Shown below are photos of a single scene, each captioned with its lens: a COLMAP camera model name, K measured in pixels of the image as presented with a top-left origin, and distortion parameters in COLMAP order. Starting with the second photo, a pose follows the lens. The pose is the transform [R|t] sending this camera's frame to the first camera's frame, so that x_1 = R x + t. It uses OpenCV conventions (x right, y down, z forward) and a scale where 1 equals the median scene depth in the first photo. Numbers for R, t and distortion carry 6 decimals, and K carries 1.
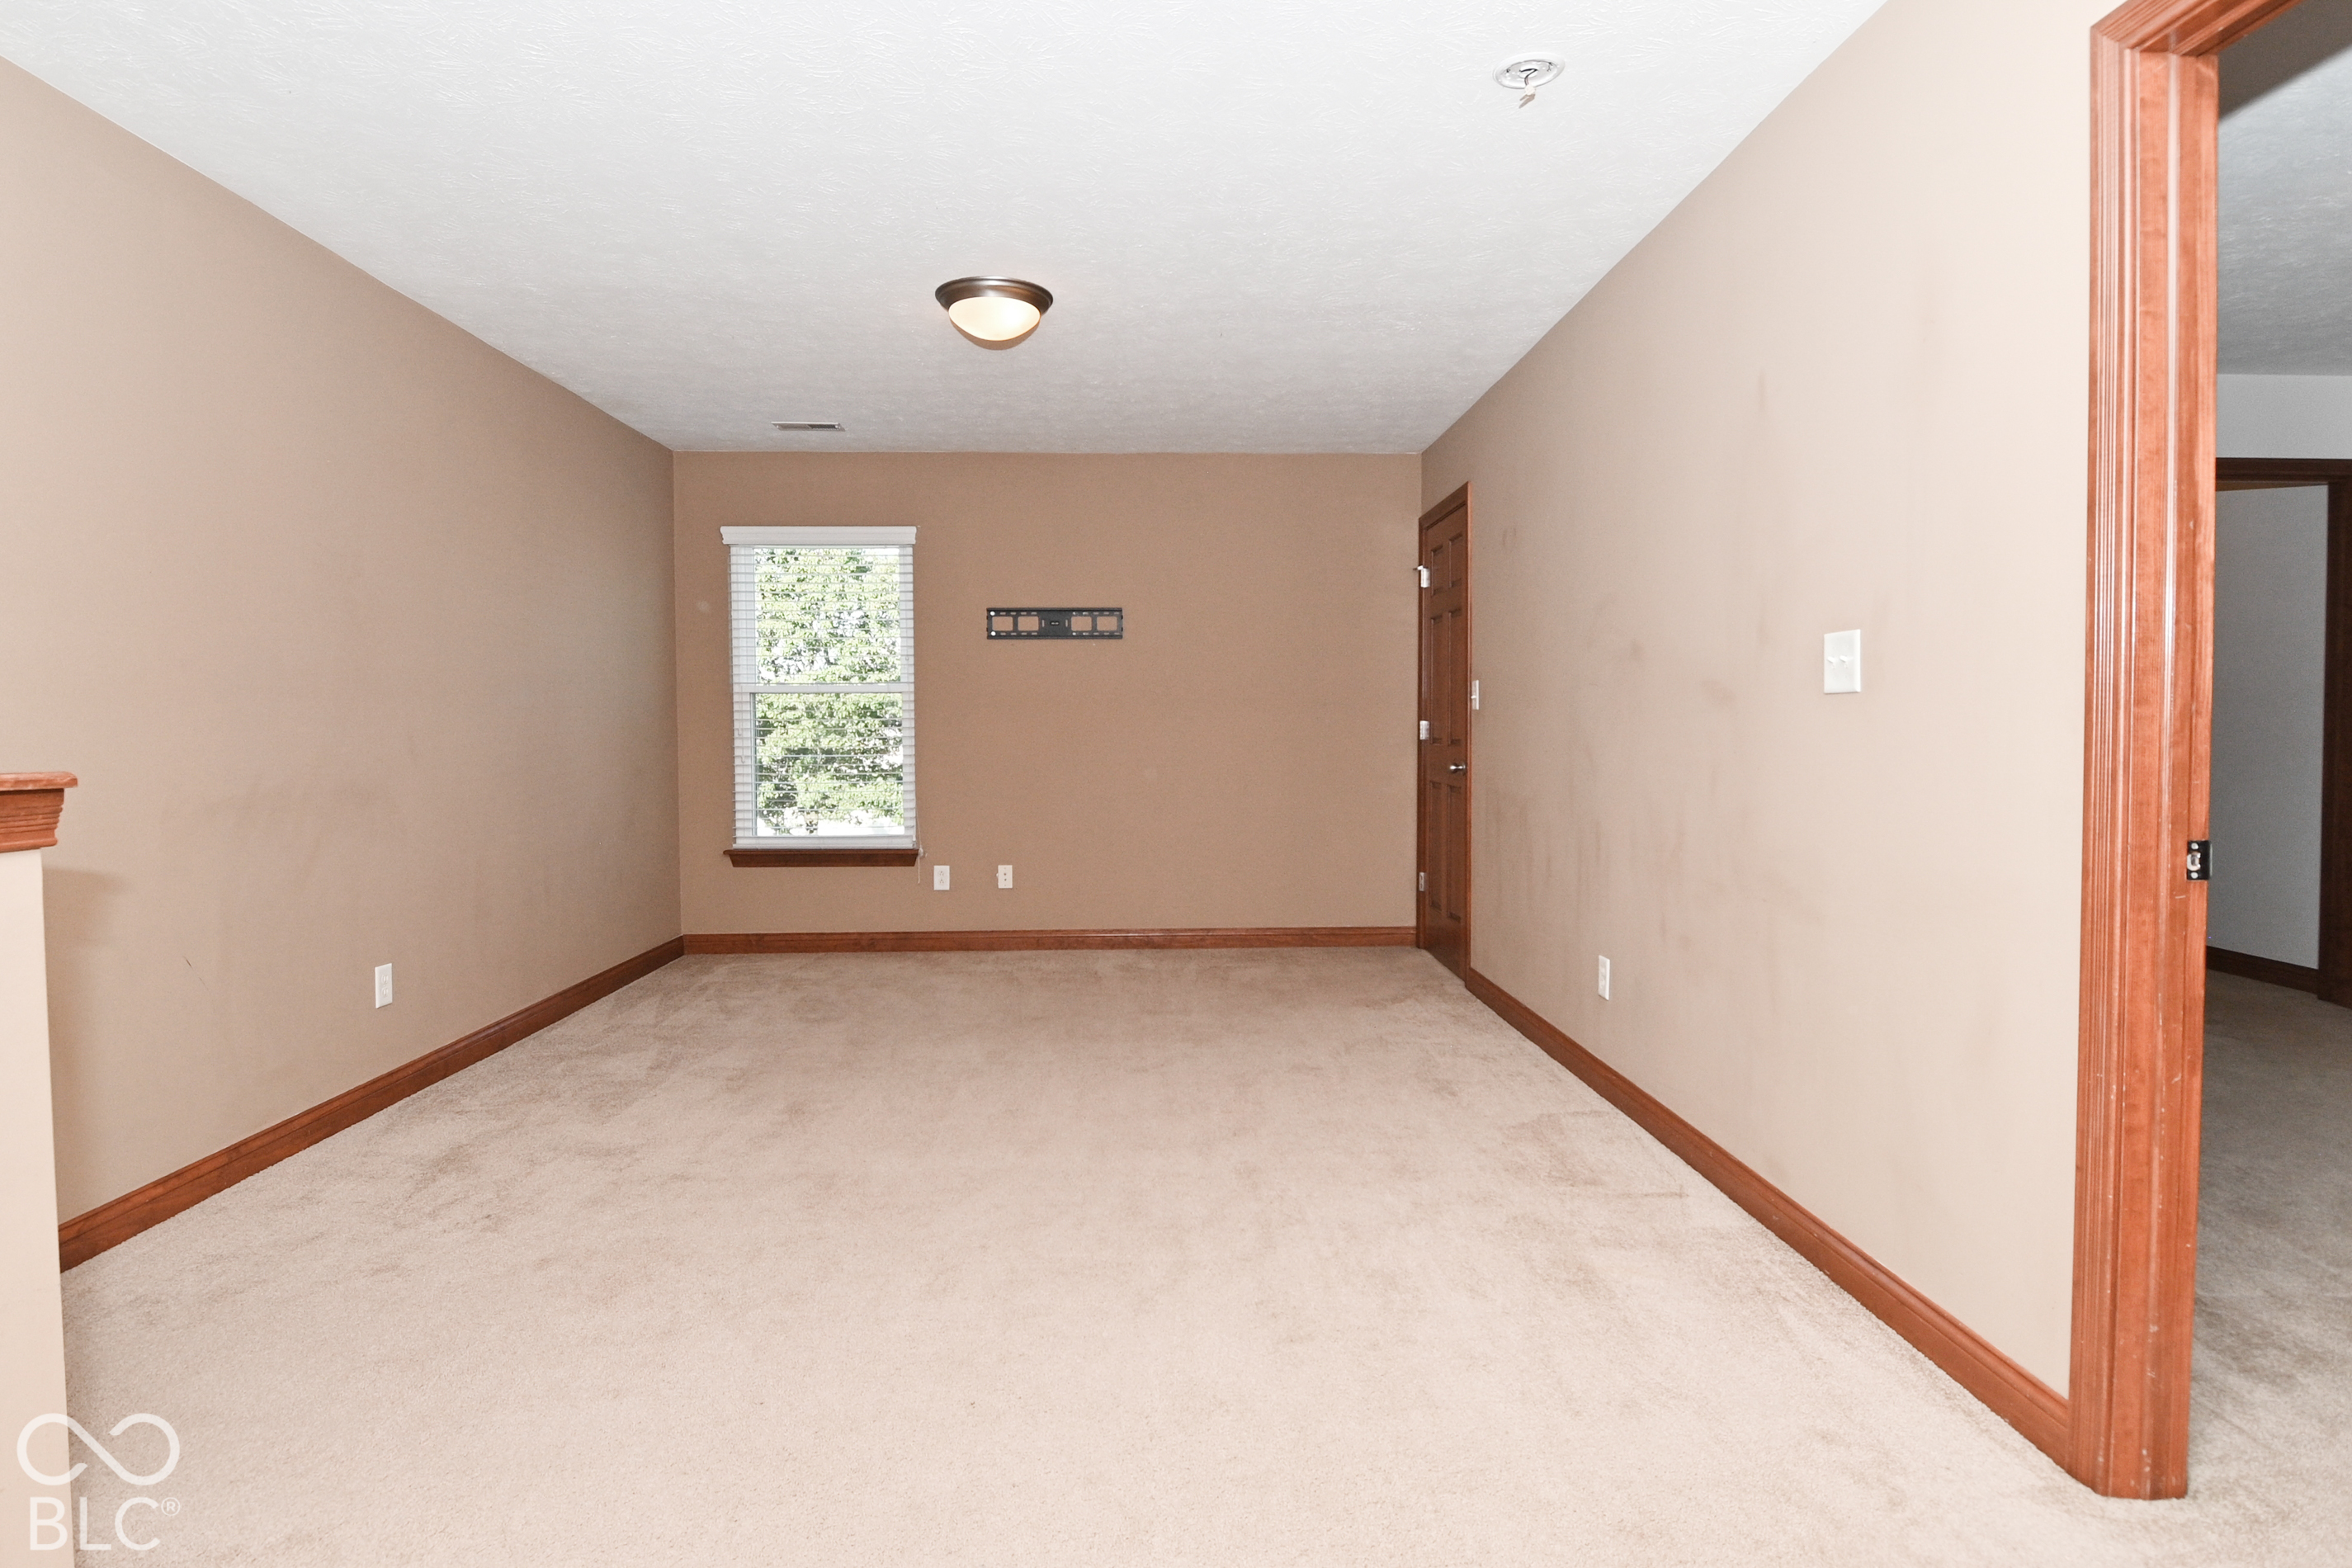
lens RADIAL K [[1234.4, 0, 1180.1], [0, 1234.4, 763.6], [0, 0, 1]] dist [0.012773, -0.027788]
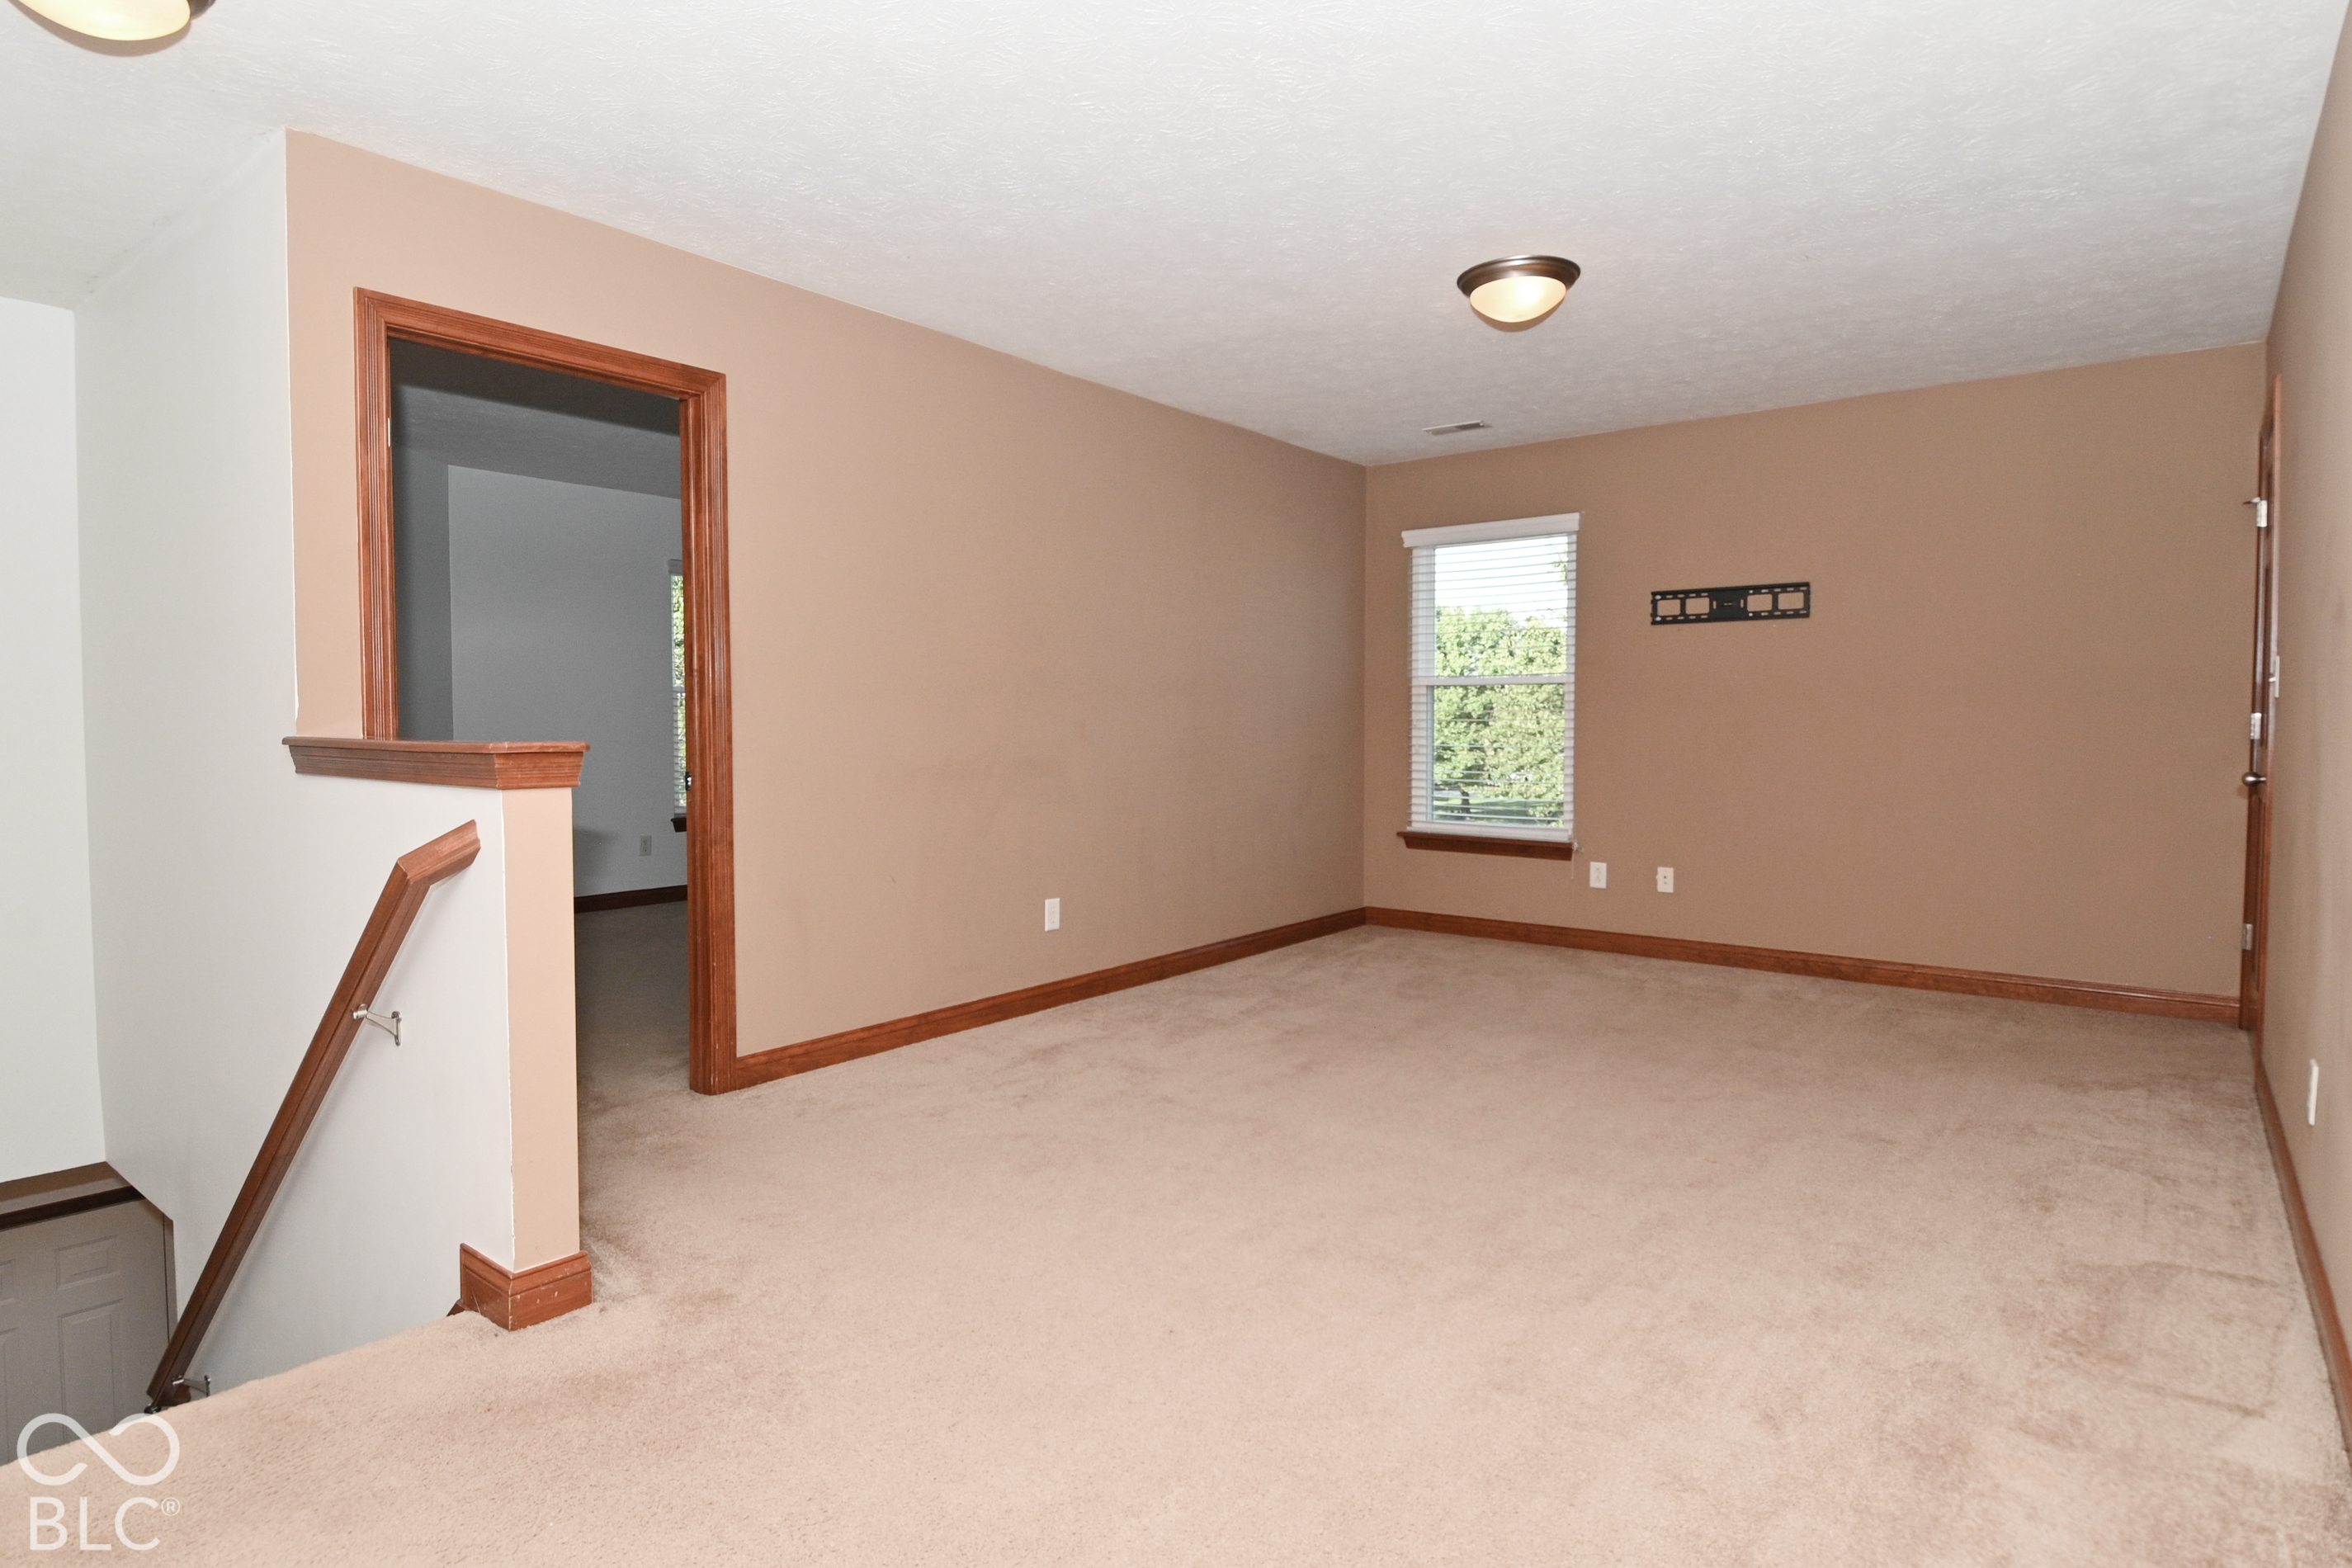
lens RADIAL K [[1234.4, 0, 1180.1], [0, 1234.4, 763.6], [0, 0, 1]] dist [0.012773, -0.027788]
pose [[0.765452, 0.027718, -0.642895, 0.177069], [-0.023062, 0.999612, 0.015639, -0.002071], [0.643079, 0.002856, 0.765794, 0.052184]]
